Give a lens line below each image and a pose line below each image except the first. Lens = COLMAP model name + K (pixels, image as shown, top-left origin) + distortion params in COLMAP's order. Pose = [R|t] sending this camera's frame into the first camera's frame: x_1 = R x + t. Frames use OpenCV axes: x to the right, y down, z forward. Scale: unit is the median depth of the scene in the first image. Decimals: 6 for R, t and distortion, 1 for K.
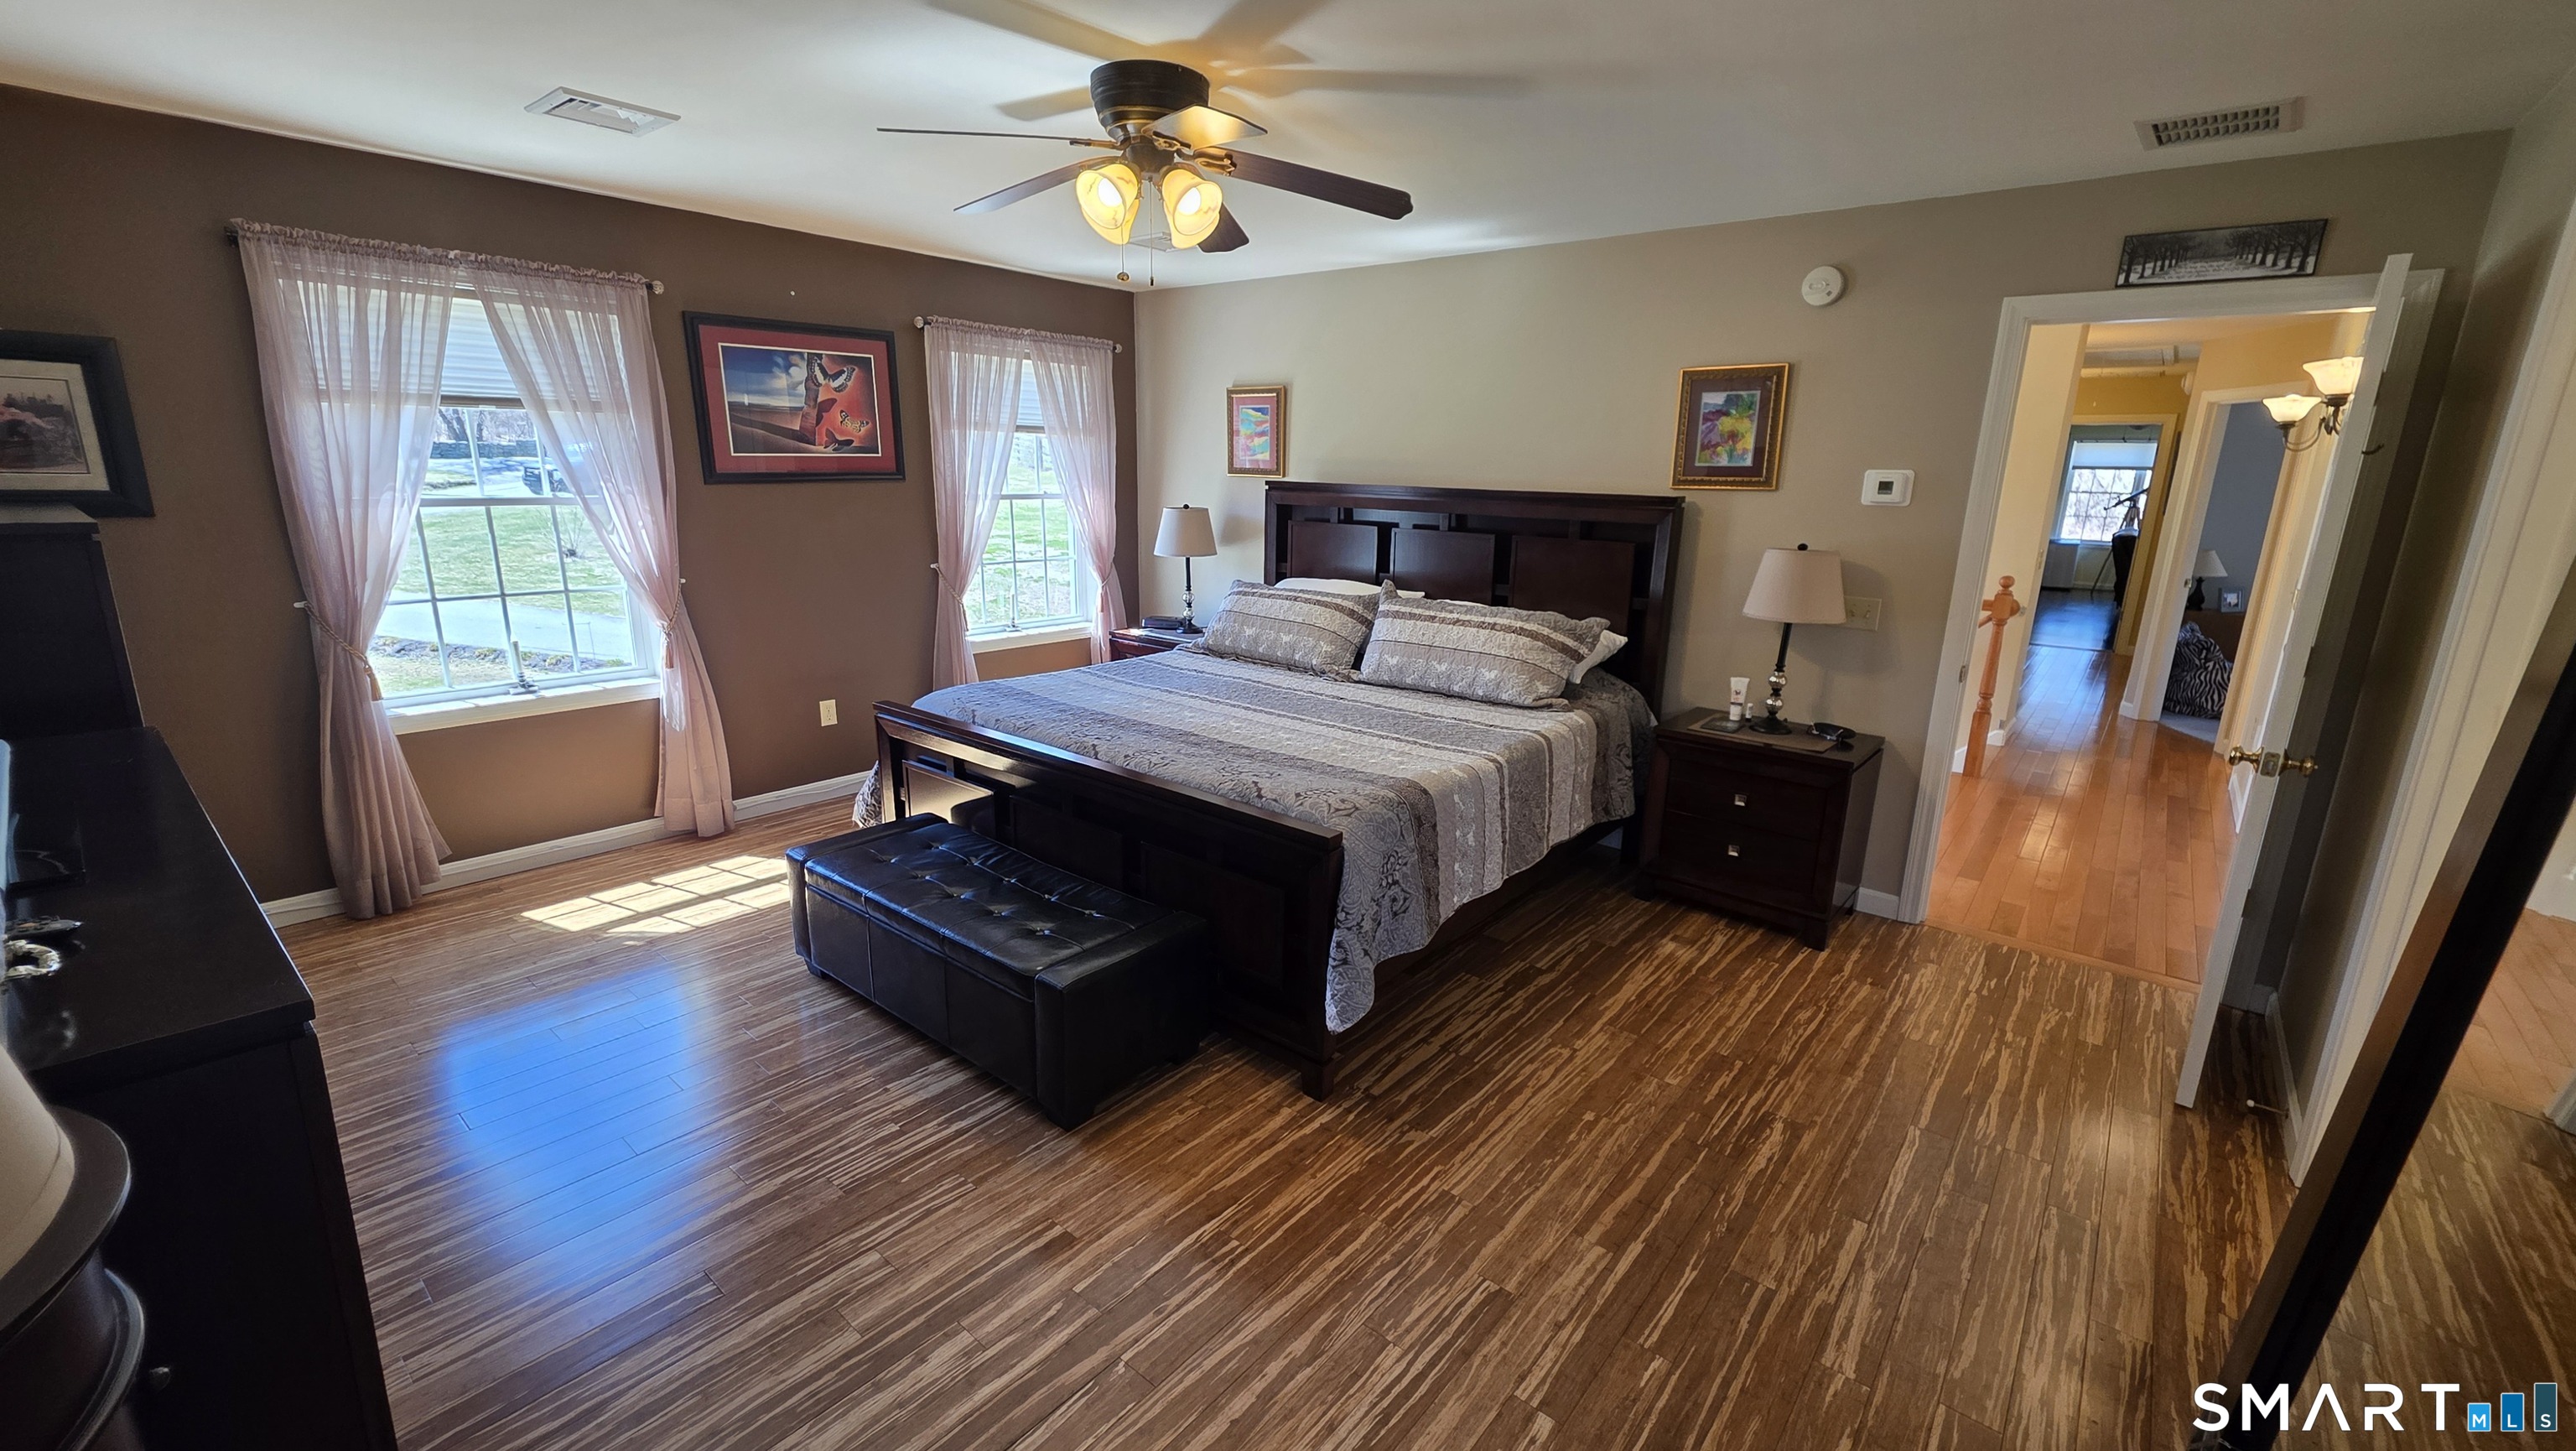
lens RADIAL K [[1025.6, 0, 1297.8], [0, 1025.6, 726.4], [0, 0, 1]] dist [-0.000636, -0.000360]
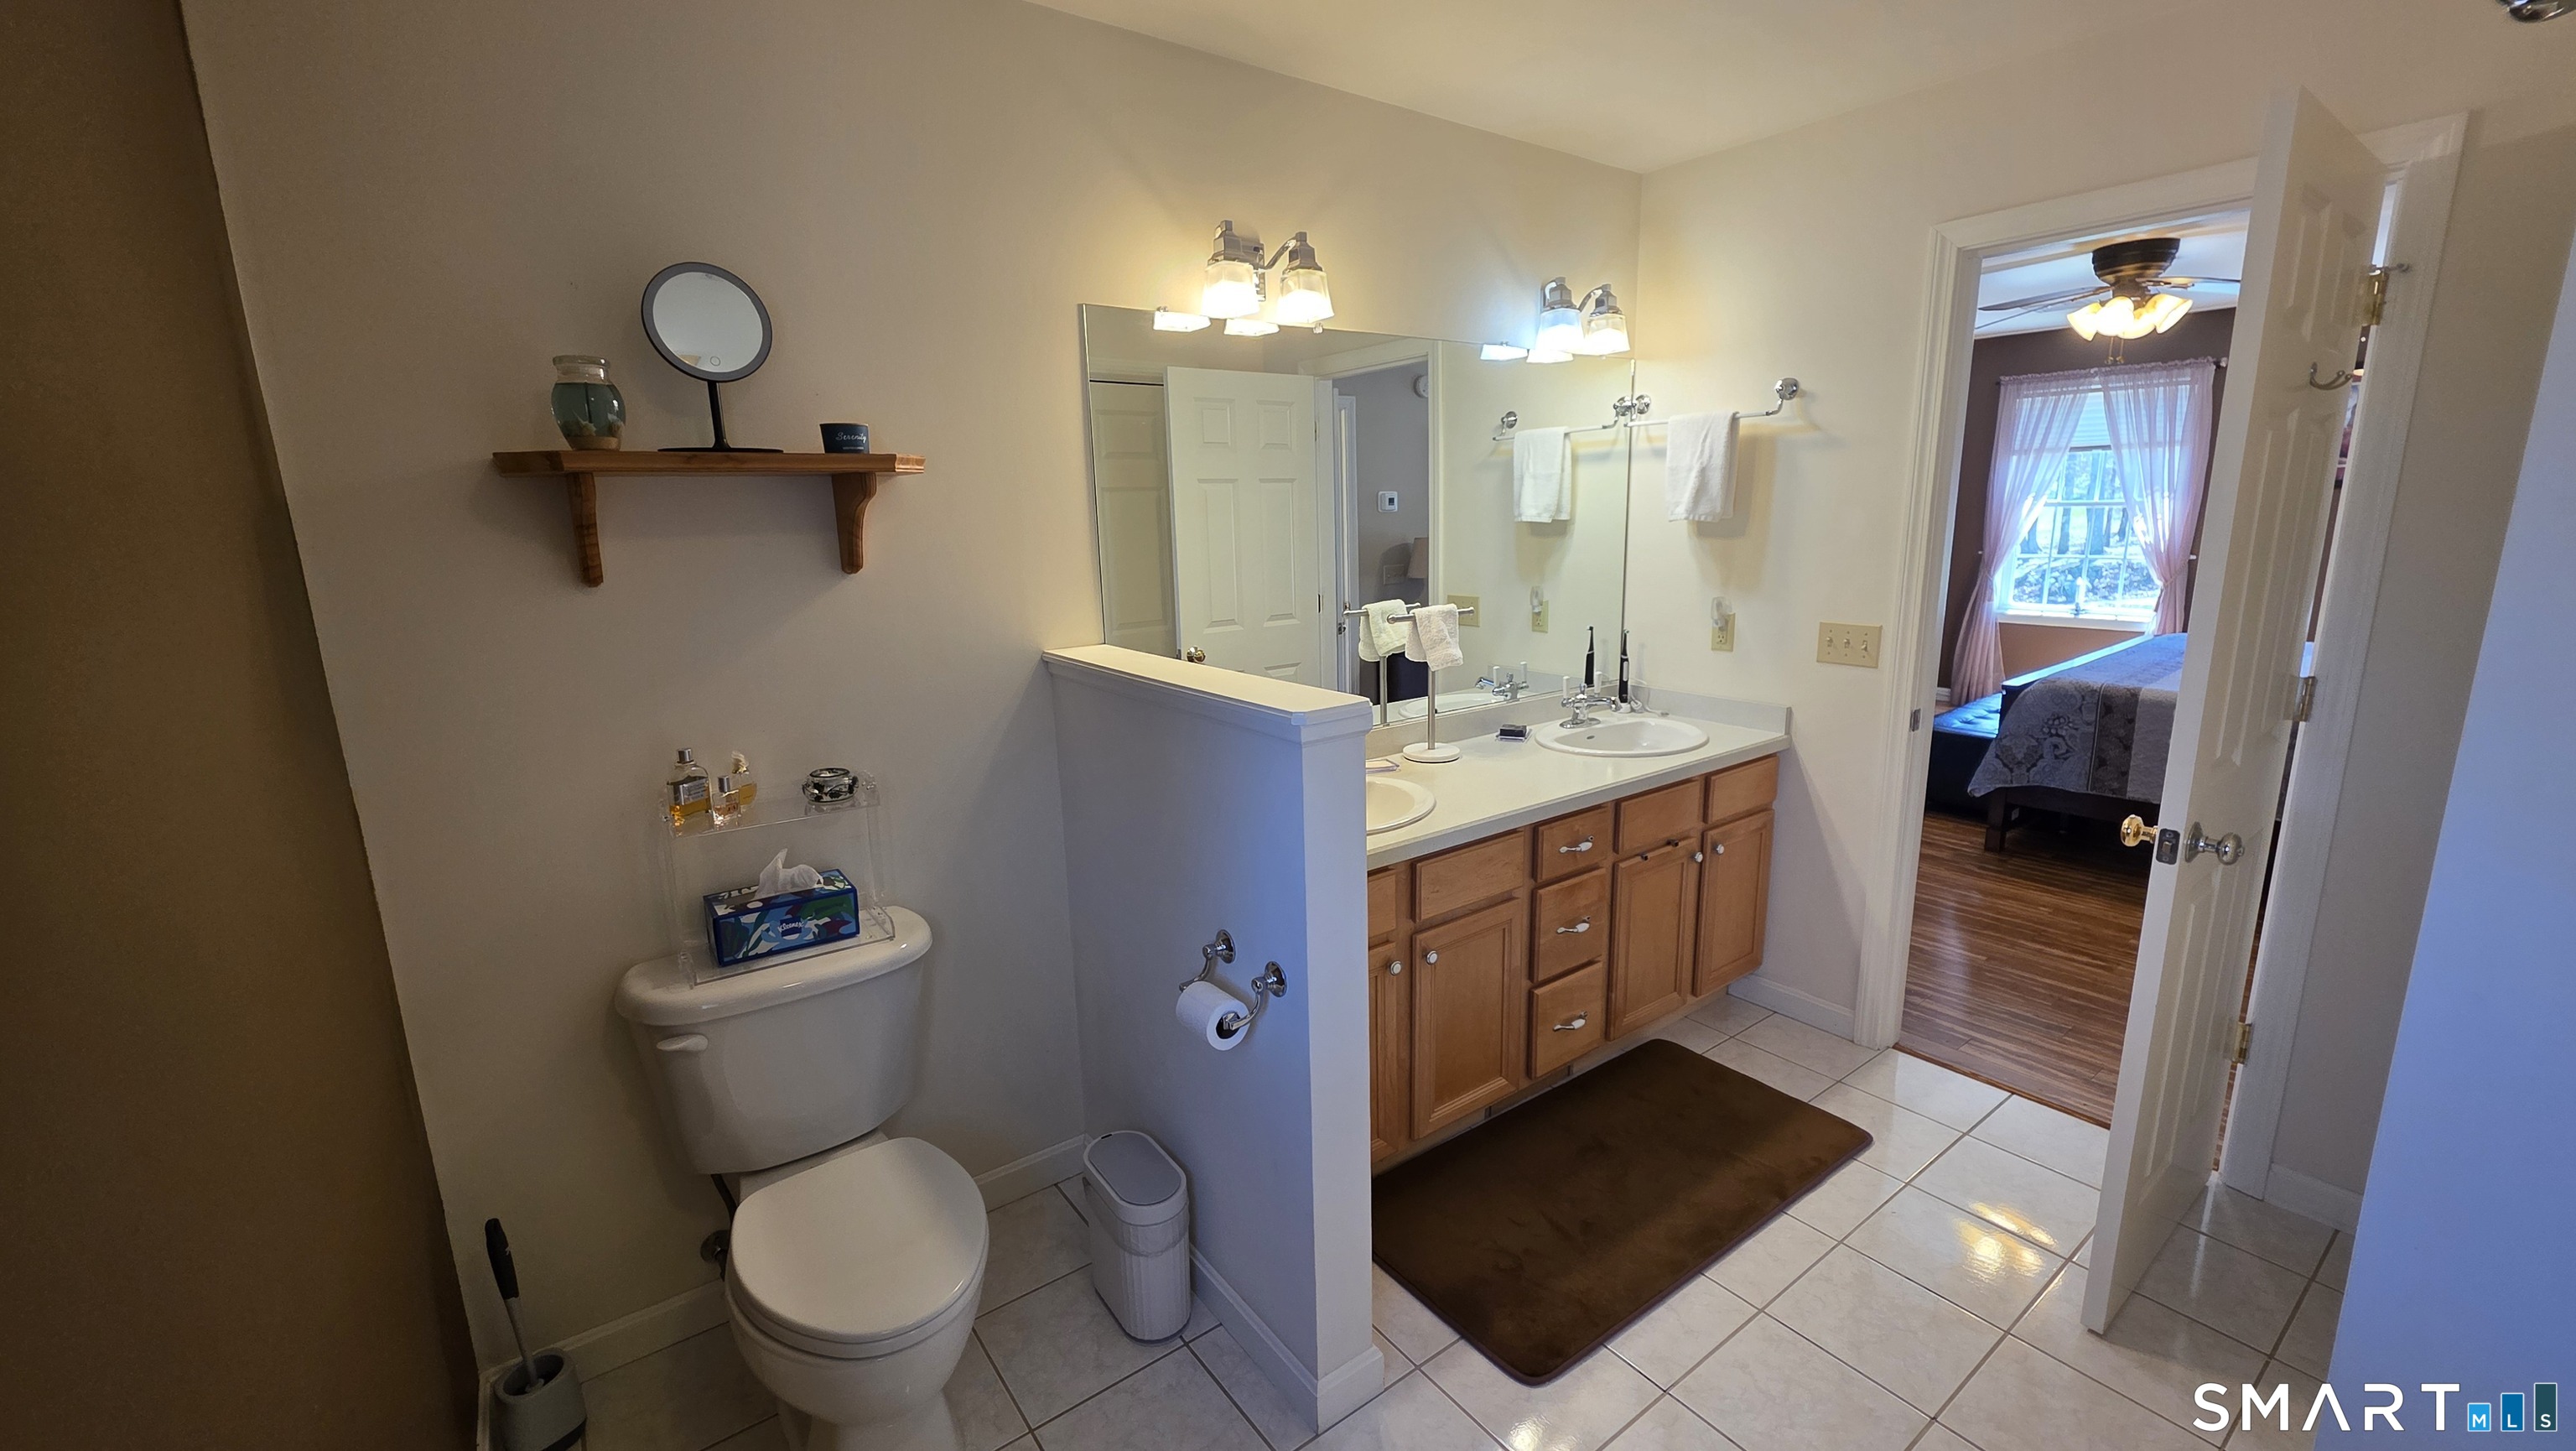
lens RADIAL K [[1025.6, 0, 1297.8], [0, 1025.6, 726.4], [0, 0, 1]] dist [-0.000636, -0.000360]
pose [[-0.232444, 0.195592, -0.952740, 1.819762], [-0.224690, 0.942274, 0.248262, 0.013064], [0.946300, 0.271778, -0.175079, 0.176628]]
